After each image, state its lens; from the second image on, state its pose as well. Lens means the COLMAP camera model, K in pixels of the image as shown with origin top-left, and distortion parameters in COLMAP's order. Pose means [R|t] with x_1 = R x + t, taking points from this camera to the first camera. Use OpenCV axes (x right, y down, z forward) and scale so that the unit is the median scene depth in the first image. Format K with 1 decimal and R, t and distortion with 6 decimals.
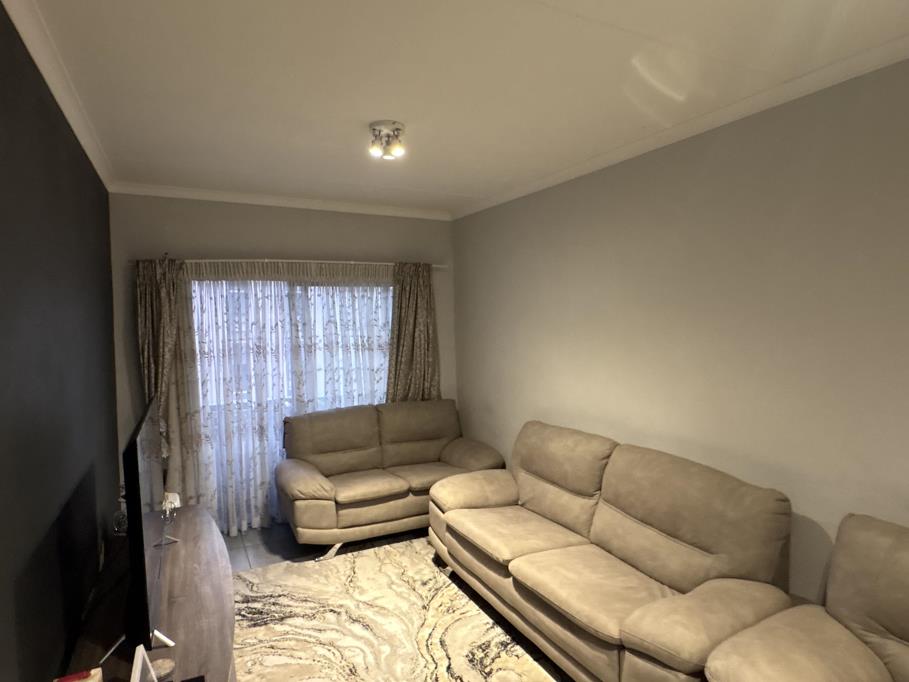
lens RADIAL K [[529.4, 0, 452.0], [0, 529.4, 344.3], [0, 0, 1]] dist [0.002296, 0.000145]
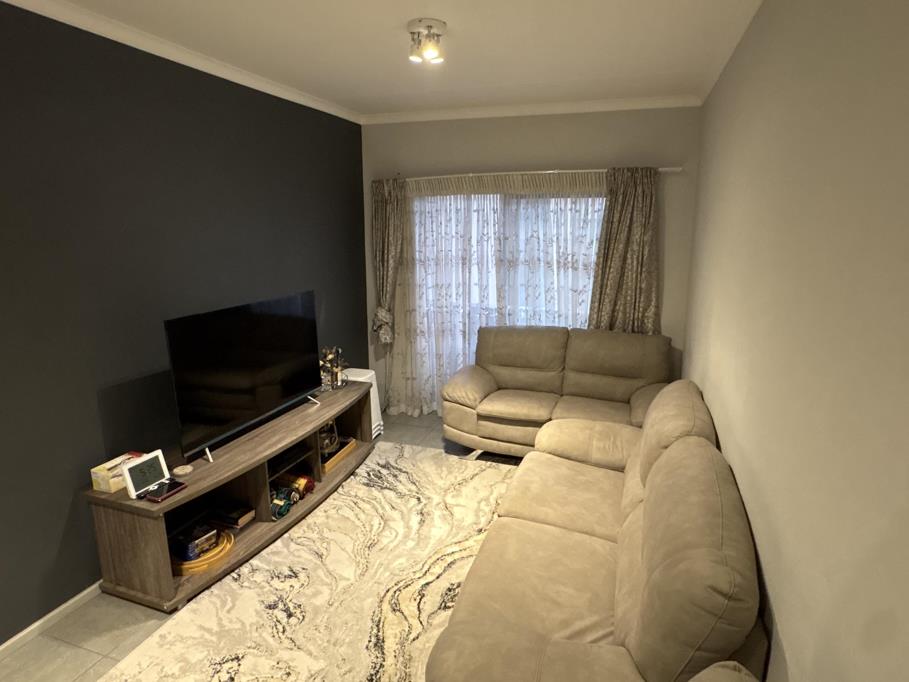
lens RADIAL K [[529.4, 0, 452.0], [0, 529.4, 344.3], [0, 0, 1]] dist [0.002296, 0.000145]
pose [[0.694327, 0.177170, -0.697510, 0.408023], [-0.050776, 0.978867, 0.198092, -0.036705], [0.717866, -0.102124, 0.688651, 0.221171]]
